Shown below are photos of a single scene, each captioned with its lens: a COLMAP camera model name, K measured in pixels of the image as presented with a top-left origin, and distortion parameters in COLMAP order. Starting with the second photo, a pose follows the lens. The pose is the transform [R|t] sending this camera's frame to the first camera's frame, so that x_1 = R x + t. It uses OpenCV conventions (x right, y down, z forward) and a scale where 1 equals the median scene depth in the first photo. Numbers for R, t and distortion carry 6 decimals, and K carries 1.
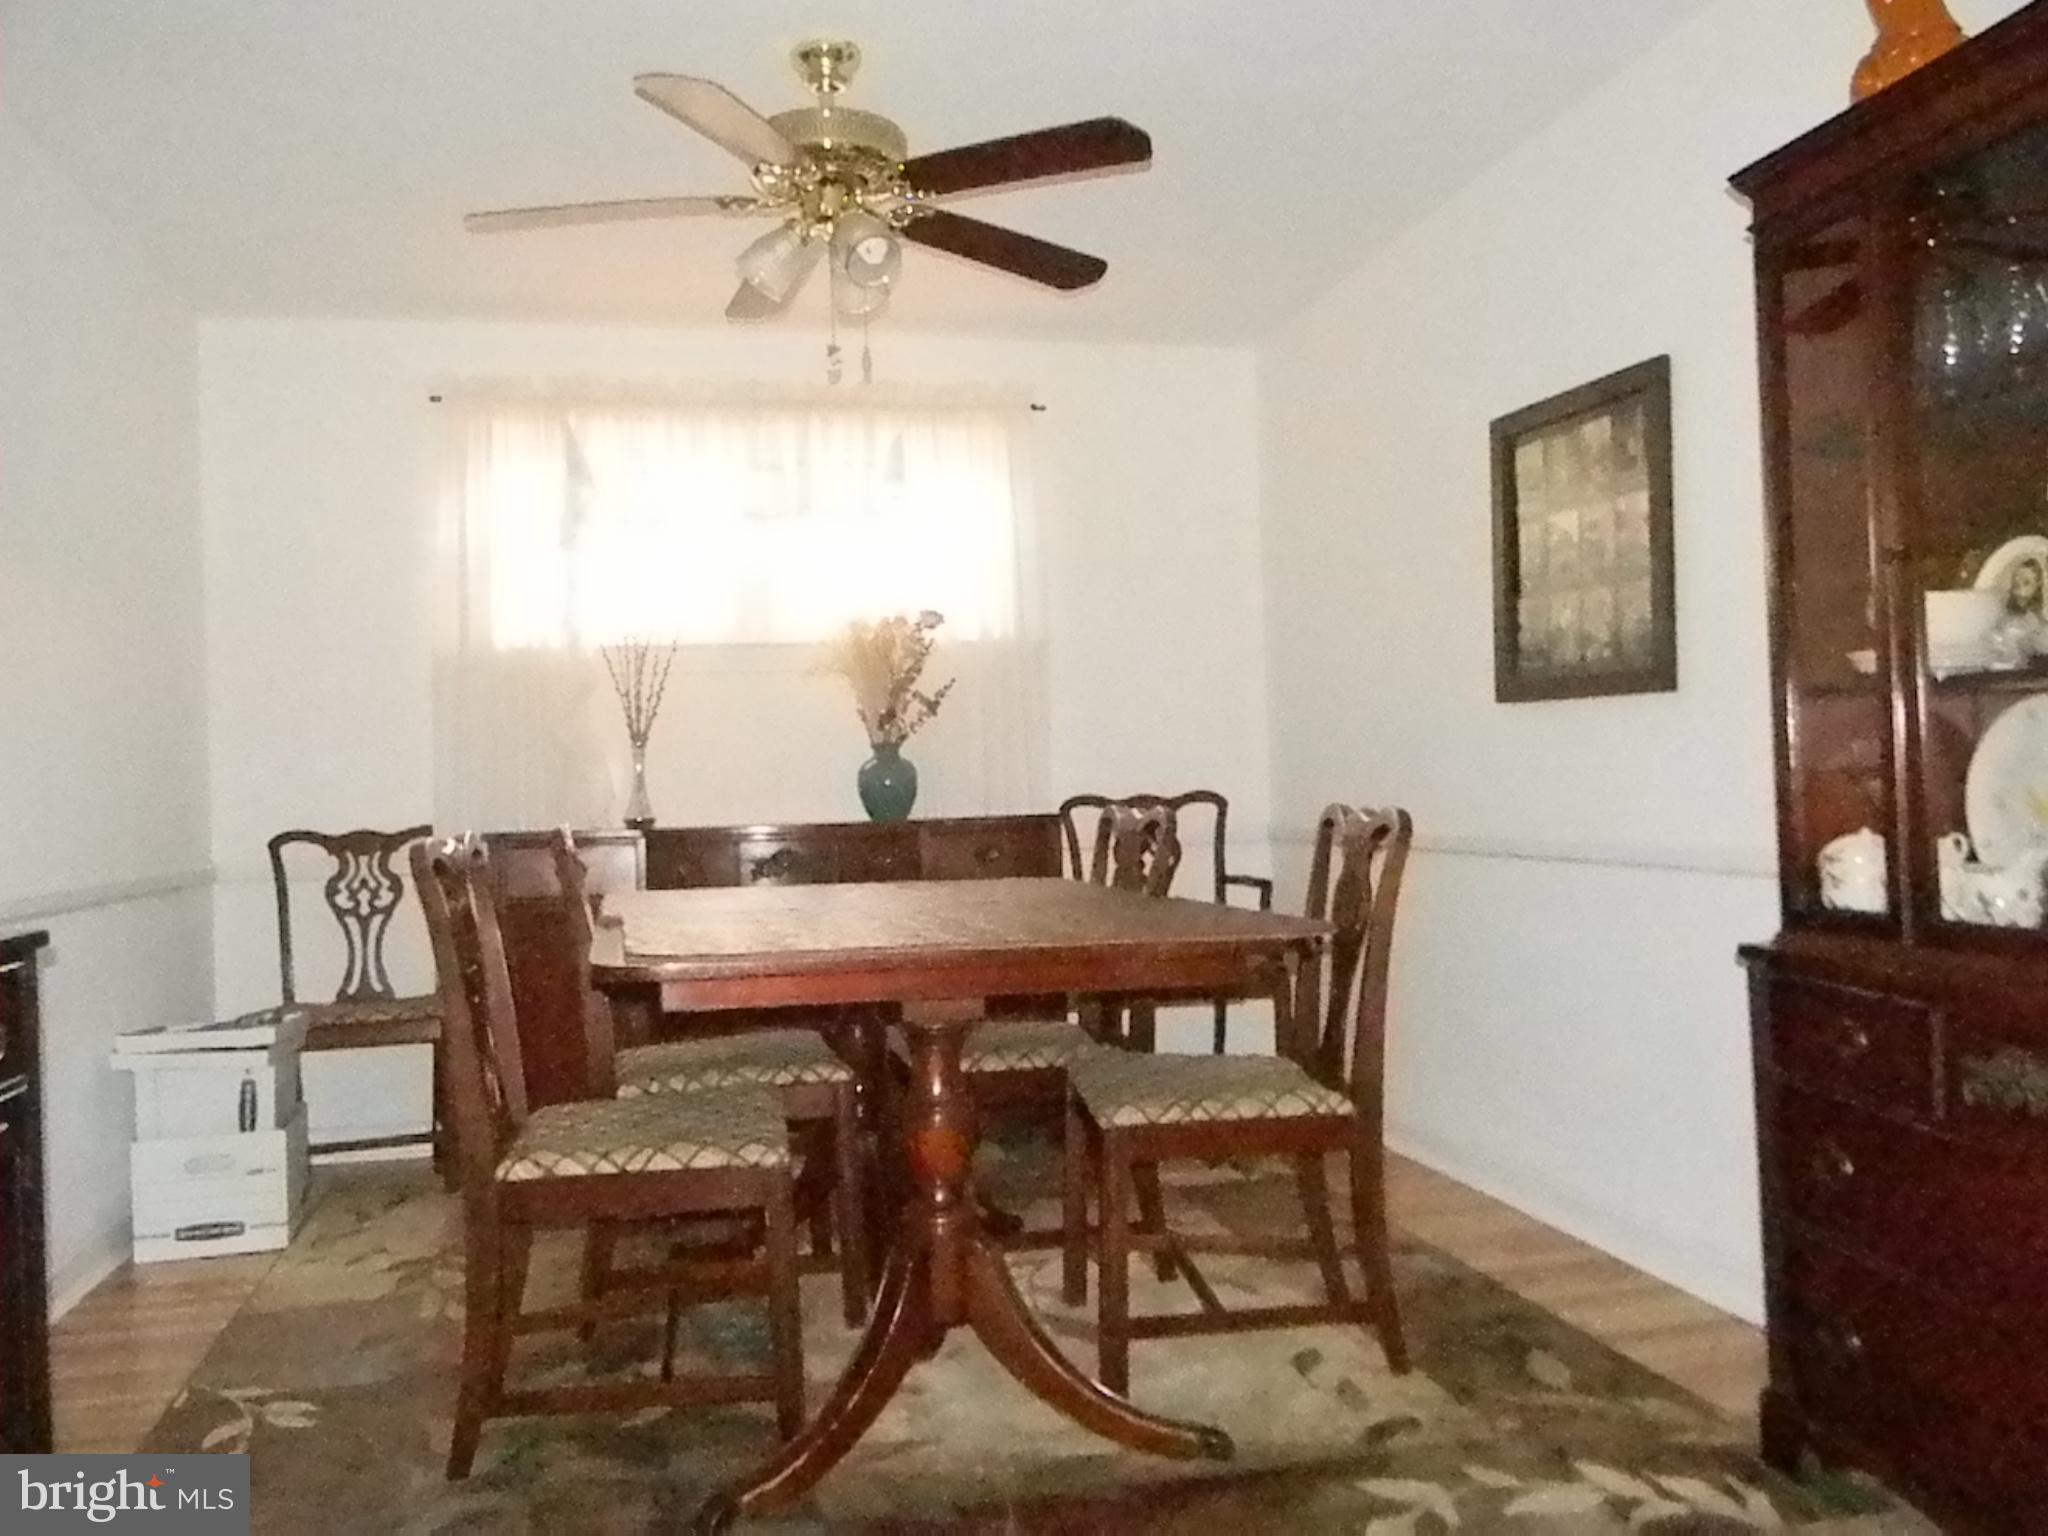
lens RADIAL K [[1670.0, 0, 1023.0], [0, 1670.0, 763.8], [0, 0, 1]] dist [-0.001355, 0.005622]
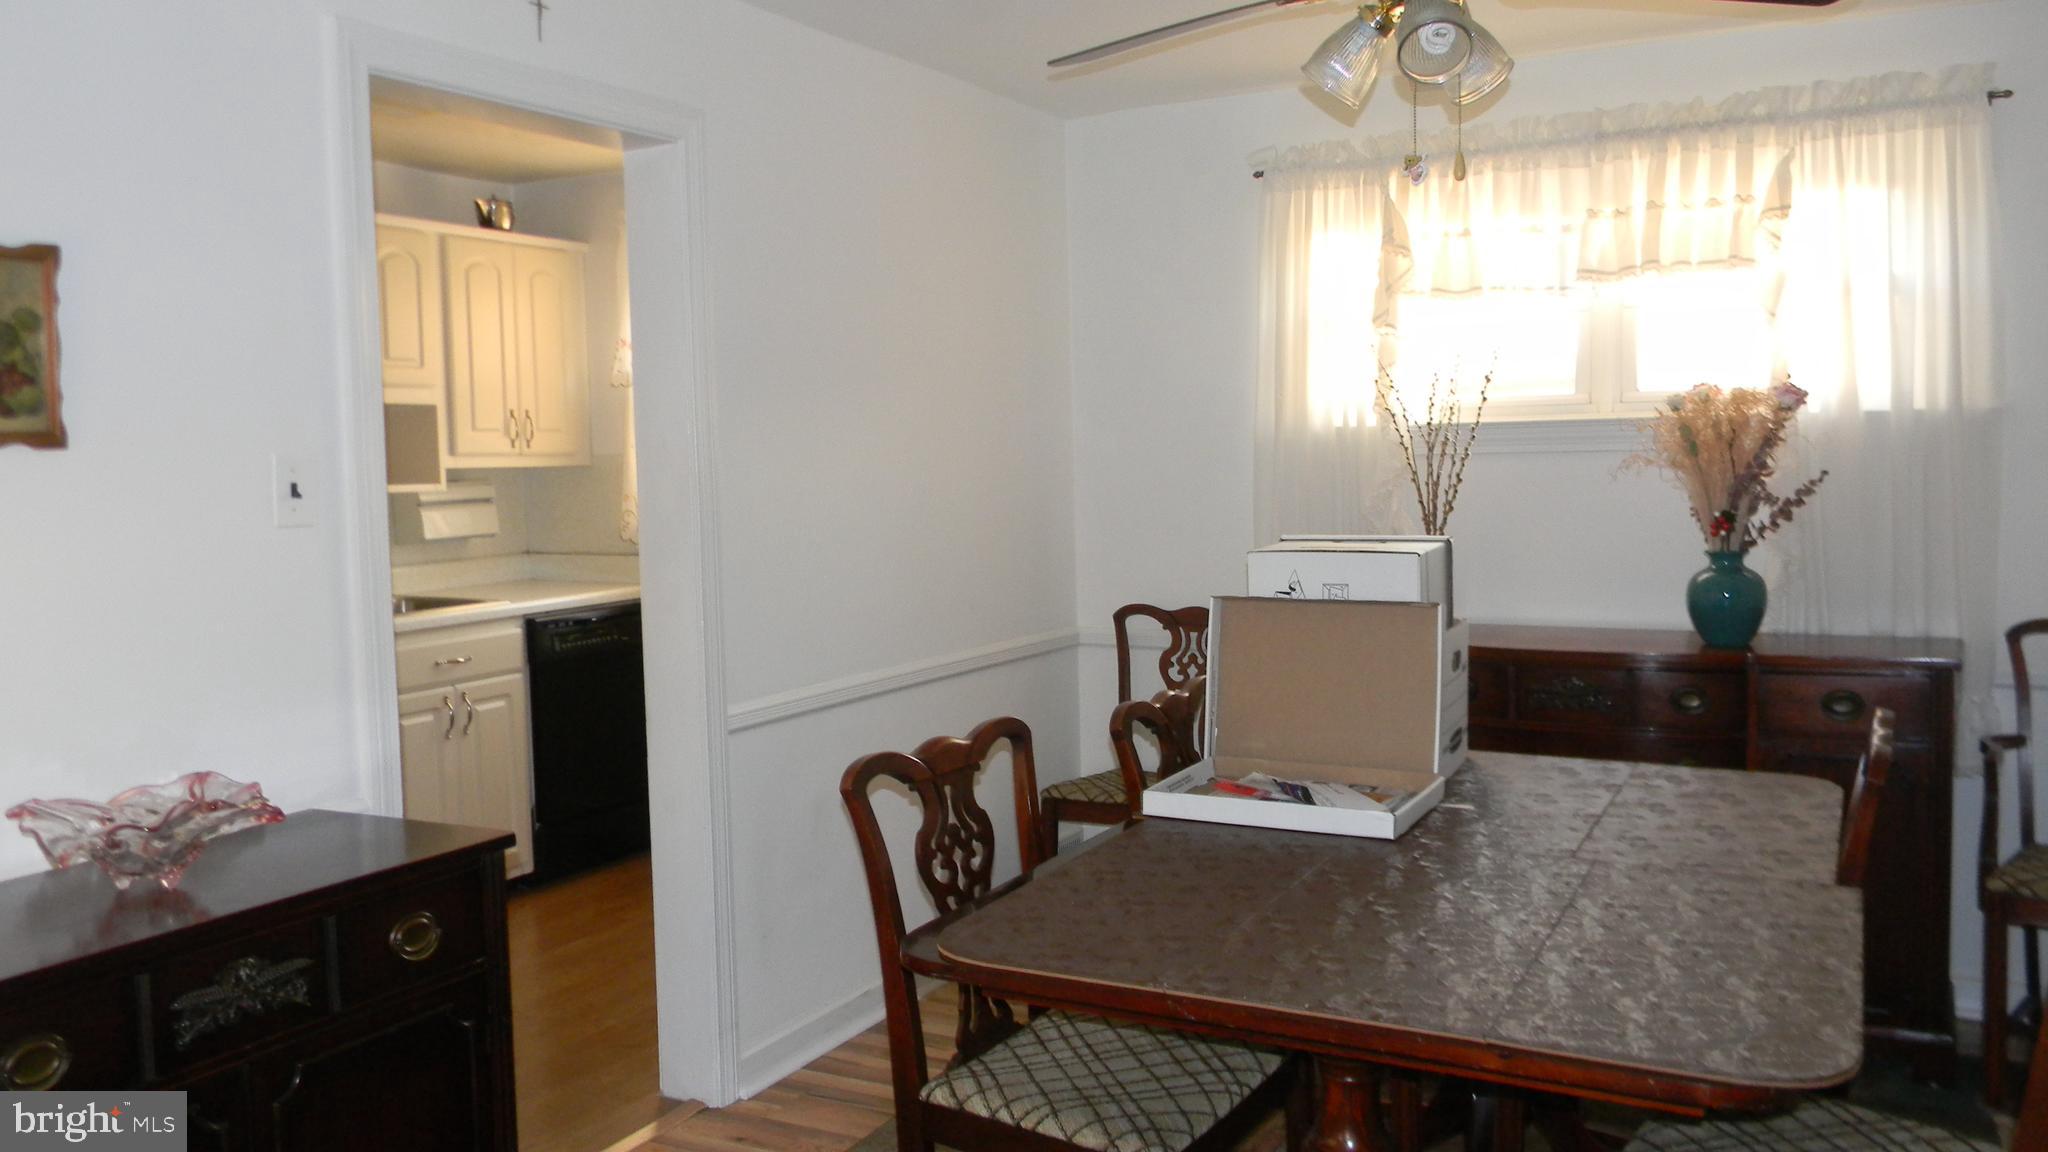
lens RADIAL K [[1629.5, 0, 1019.0], [0, 1629.5, 563.2], [0, 0, 1]] dist [0.007586, -0.008428]
pose [[0.755970, 0.060503, -0.651805, 0.225021], [0.002254, 0.995473, 0.095018, -0.105170], [0.654603, -0.073300, 0.752411, 0.215768]]
